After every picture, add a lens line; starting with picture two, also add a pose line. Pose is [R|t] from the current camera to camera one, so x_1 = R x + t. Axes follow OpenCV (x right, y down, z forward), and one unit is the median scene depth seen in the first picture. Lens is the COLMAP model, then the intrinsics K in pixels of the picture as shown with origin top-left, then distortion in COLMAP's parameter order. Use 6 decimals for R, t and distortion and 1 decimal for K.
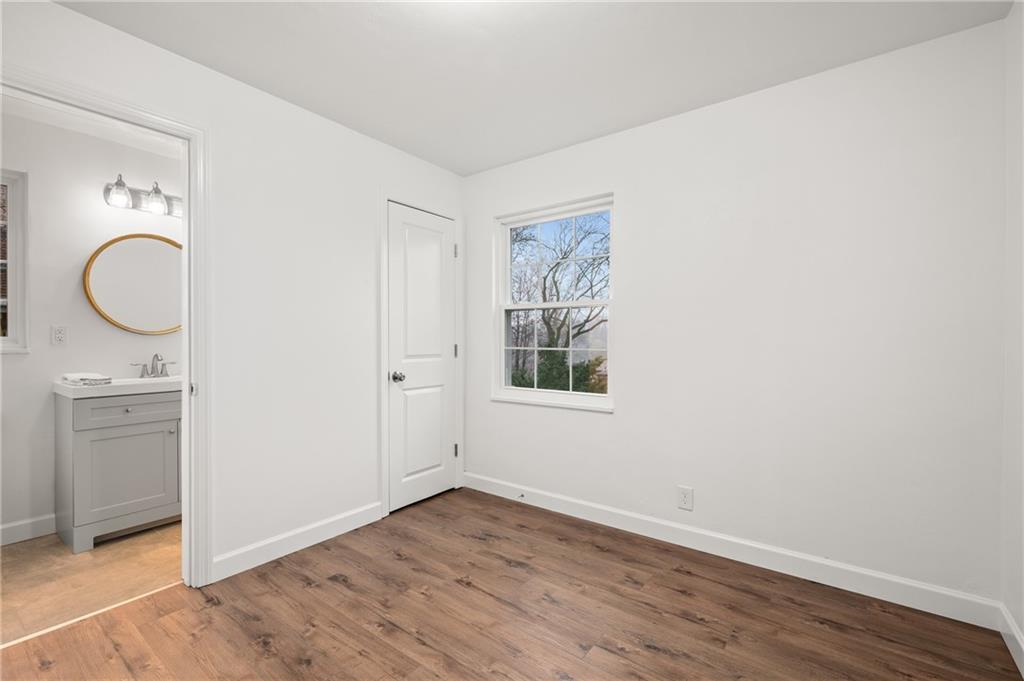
lens RADIAL K [[461.7, 0, 509.9], [0, 461.7, 342.4], [0, 0, 1]] dist [0.000057, 0.001228]
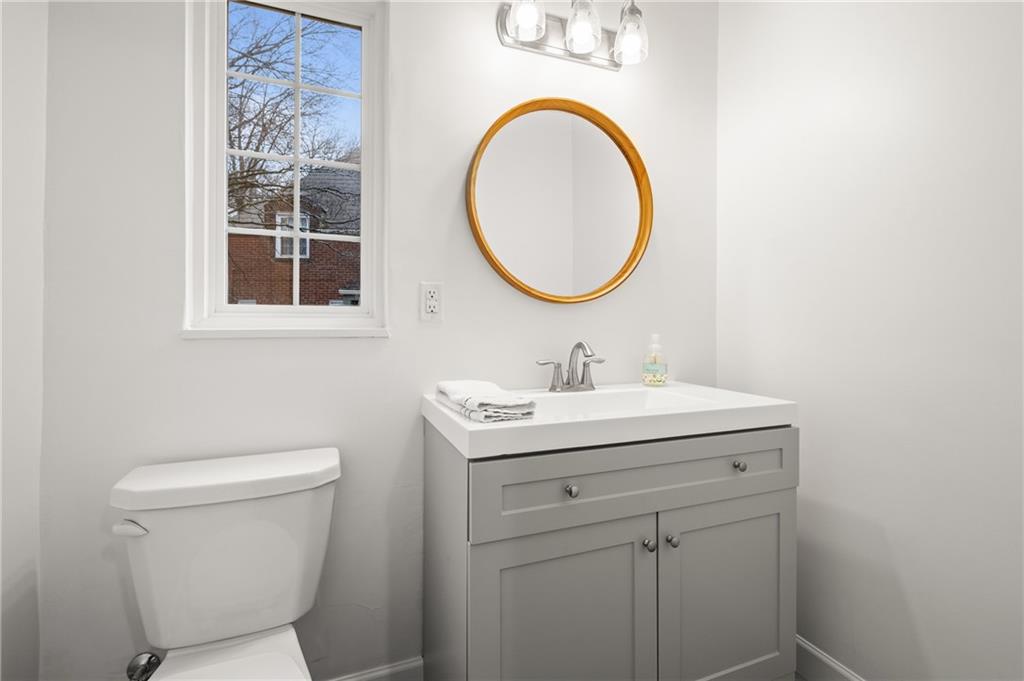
lens RADIAL K [[461.7, 0, 513.9], [0, 461.7, 331.1], [0, 0, 1]] dist [0.000057, 0.001228]
pose [[0.855282, 0.006851, -0.518117, -0.640248], [-0.007222, 0.999973, 0.001301, 0.014442], [0.518112, 0.002629, 0.855309, 0.619555]]
